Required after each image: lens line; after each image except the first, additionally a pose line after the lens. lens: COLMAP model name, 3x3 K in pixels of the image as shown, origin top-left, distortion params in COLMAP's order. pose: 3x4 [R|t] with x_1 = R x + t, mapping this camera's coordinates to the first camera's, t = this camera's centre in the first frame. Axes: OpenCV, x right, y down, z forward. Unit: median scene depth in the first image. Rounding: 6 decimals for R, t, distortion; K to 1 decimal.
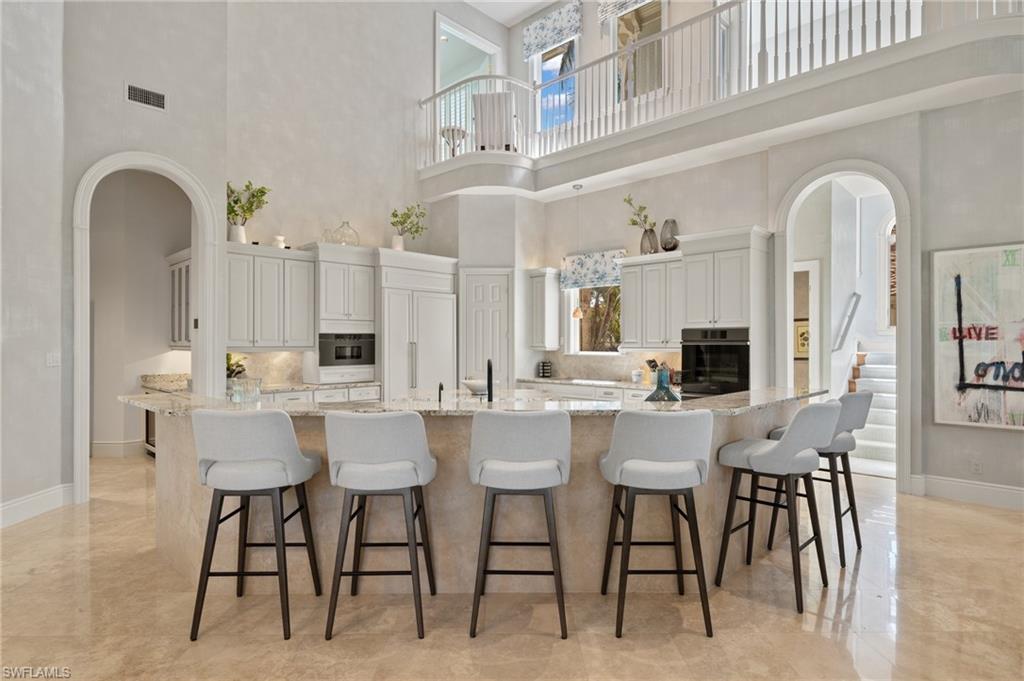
lens RADIAL K [[535.9, 0, 512.0], [0, 535.9, 340.5], [0, 0, 1]] dist [-0.002777, -0.000194]
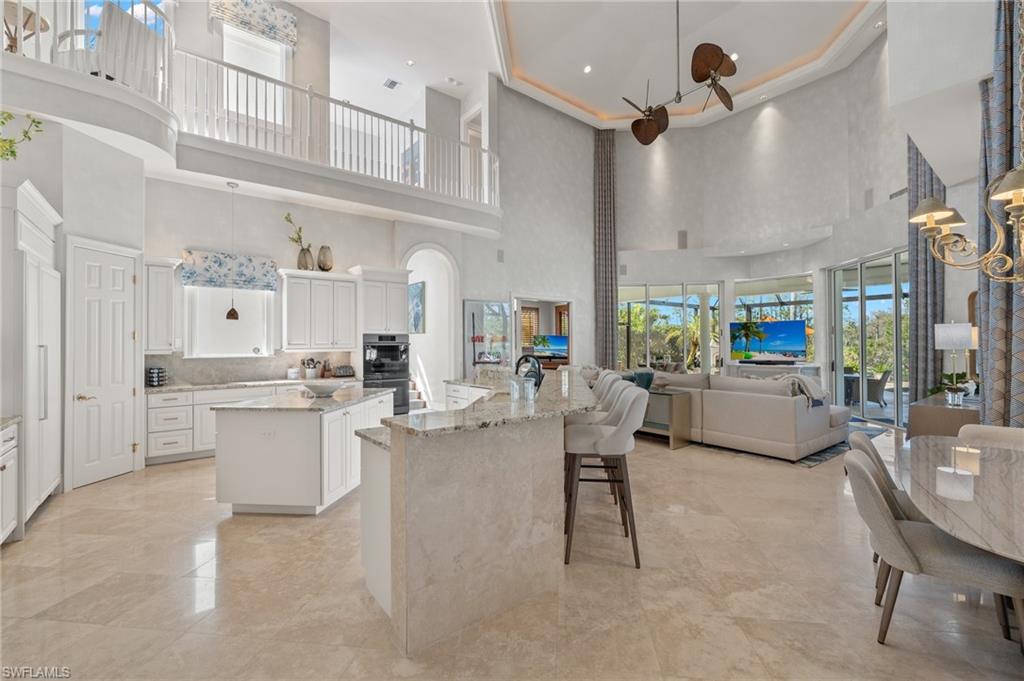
lens RADIAL K [[429.2, 0, 506.8], [0, 429.2, 337.2], [0, 0, 1]] dist [0.000849, -0.000036]
pose [[0.144645, 0.013170, 0.989396, -0.614602], [0.002102, 0.999905, -0.013617, 0.002082], [-0.989481, 0.004049, 0.144604, 0.421808]]
